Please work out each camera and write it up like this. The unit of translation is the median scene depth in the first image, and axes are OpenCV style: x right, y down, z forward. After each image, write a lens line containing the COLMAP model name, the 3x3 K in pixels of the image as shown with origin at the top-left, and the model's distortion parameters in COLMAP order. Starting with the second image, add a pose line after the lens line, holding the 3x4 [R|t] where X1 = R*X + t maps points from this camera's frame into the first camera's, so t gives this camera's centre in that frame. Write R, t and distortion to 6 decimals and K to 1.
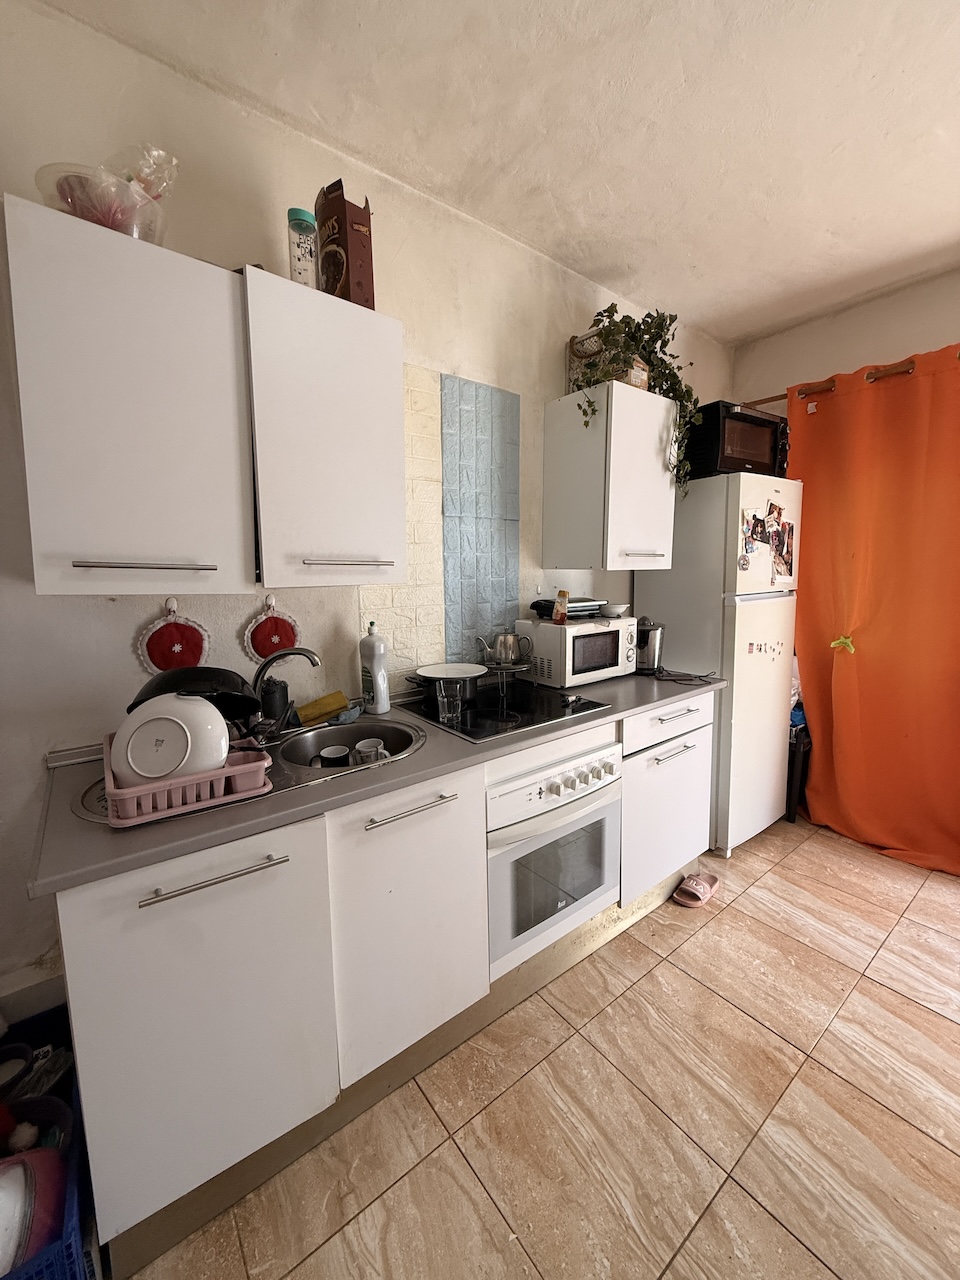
lens RADIAL K [[510.0, 0, 480.2], [0, 510.0, 637.6], [0, 0, 1]] dist [0.000121, 0.000499]
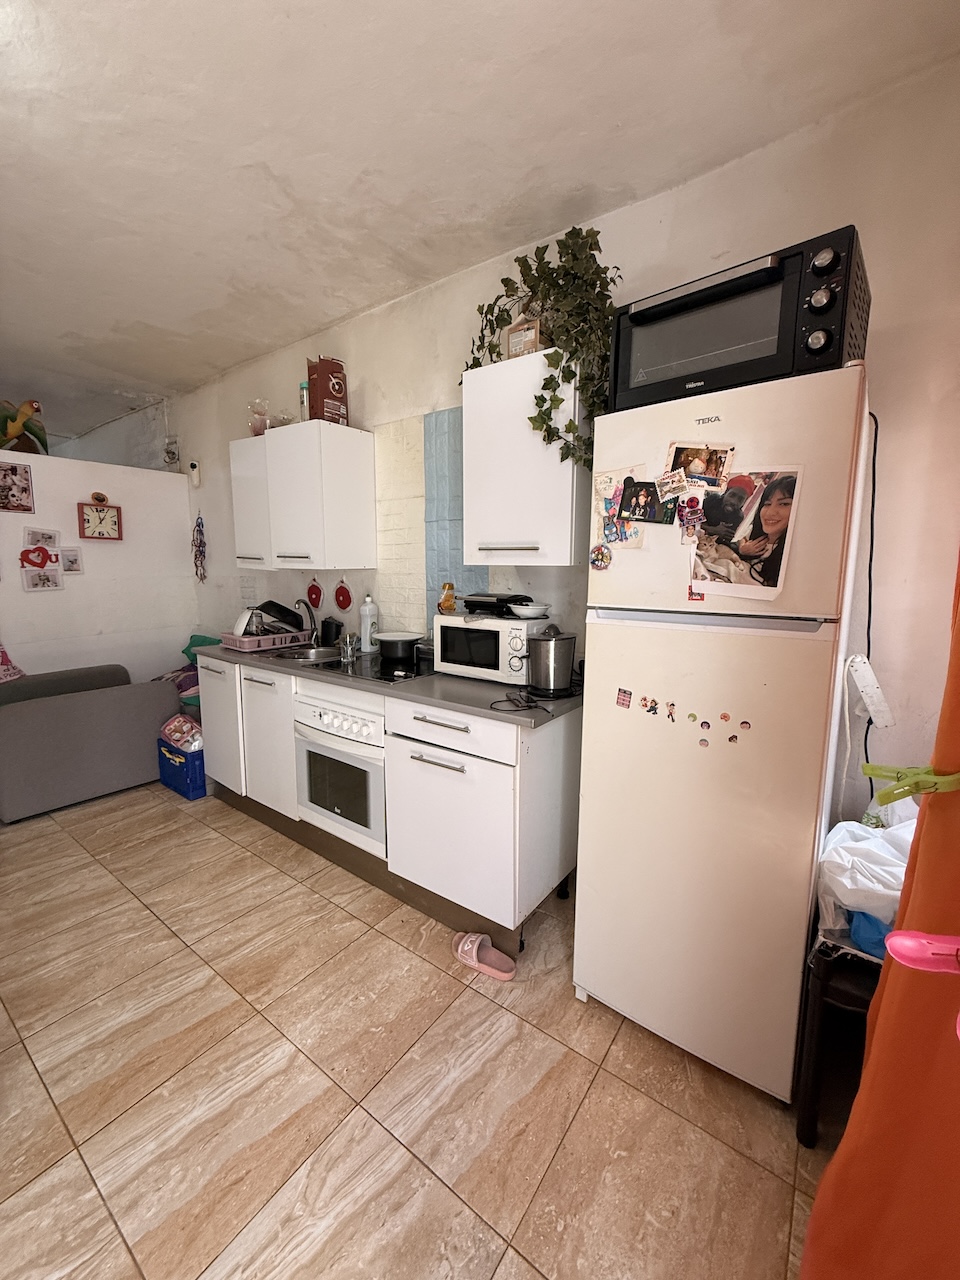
lens RADIAL K [[510.0, 0, 481.0], [0, 510.0, 636.4], [0, 0, 1]] dist [0.000121, 0.000499]
pose [[0.271468, 0.146346, -0.951256, 1.512398], [-0.140505, 0.983809, 0.111258, -0.137540], [0.952136, 0.103453, 0.287635, 0.946258]]
